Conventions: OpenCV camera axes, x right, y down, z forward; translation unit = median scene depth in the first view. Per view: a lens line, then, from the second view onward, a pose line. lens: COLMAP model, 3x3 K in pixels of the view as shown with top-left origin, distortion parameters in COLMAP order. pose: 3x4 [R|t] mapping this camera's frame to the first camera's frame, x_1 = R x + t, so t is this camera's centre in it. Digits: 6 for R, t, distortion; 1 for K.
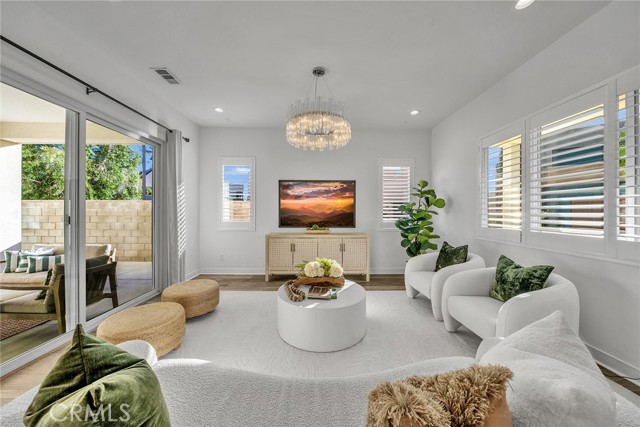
lens RADIAL K [[236.1, 0, 326.1], [0, 236.1, 212.7], [0, 0, 1]] dist [-0.006760, 0.000135]
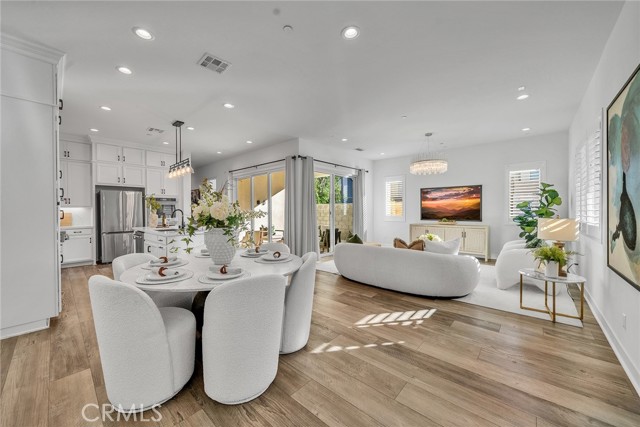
lens RADIAL K [[236.1, 0, 318.8], [0, 236.1, 213.4], [0, 0, 1]] dist [-0.006760, 0.000135]
pose [[0.739709, 0.001018, -0.672927, 0.334114], [0.006747, 0.999937, 0.008929, 0.003945], [0.672894, -0.011145, 0.739655, -0.562795]]
